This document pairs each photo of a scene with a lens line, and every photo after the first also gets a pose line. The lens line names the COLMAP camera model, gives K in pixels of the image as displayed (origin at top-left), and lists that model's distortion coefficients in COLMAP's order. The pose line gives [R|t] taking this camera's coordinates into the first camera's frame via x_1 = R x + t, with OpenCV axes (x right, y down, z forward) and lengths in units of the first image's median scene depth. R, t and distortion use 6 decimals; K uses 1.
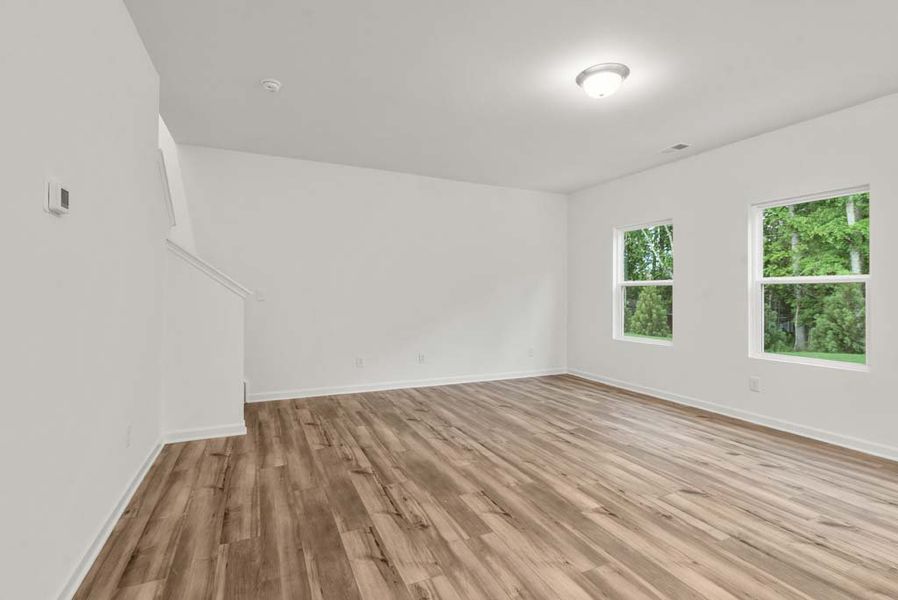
lens RADIAL K [[411.1, 0, 447.9], [0, 411.1, 296.4], [0, 0, 1]] dist [0.009395, -0.000060]
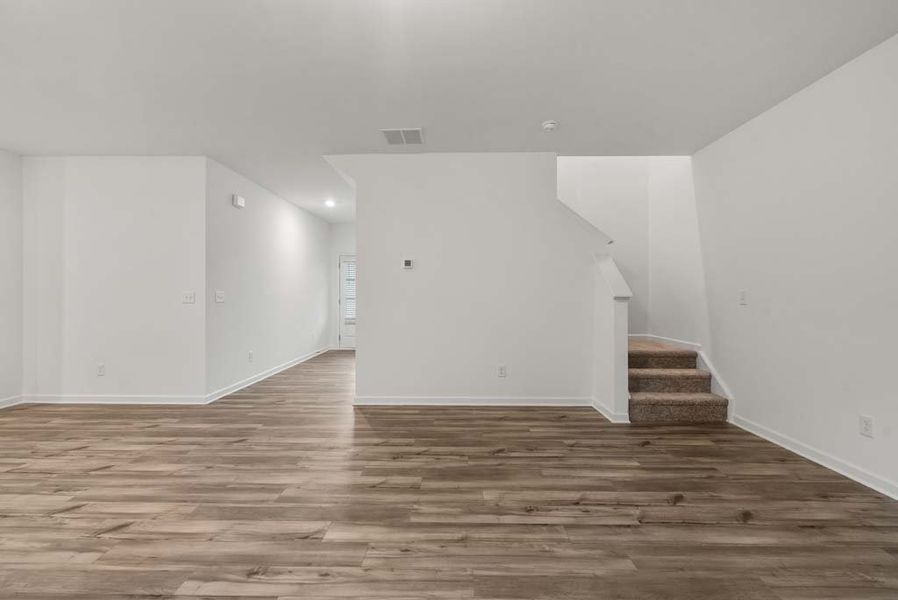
lens RADIAL K [[411.1, 0, 454.9], [0, 411.1, 300.4], [0, 0, 1]] dist [0.009395, -0.000060]
pose [[-0.417072, 0.001340, -0.908872, 0.854827], [-0.007944, 0.999955, 0.005120, 0.001211], [0.908839, 0.009356, -0.417043, 1.317846]]
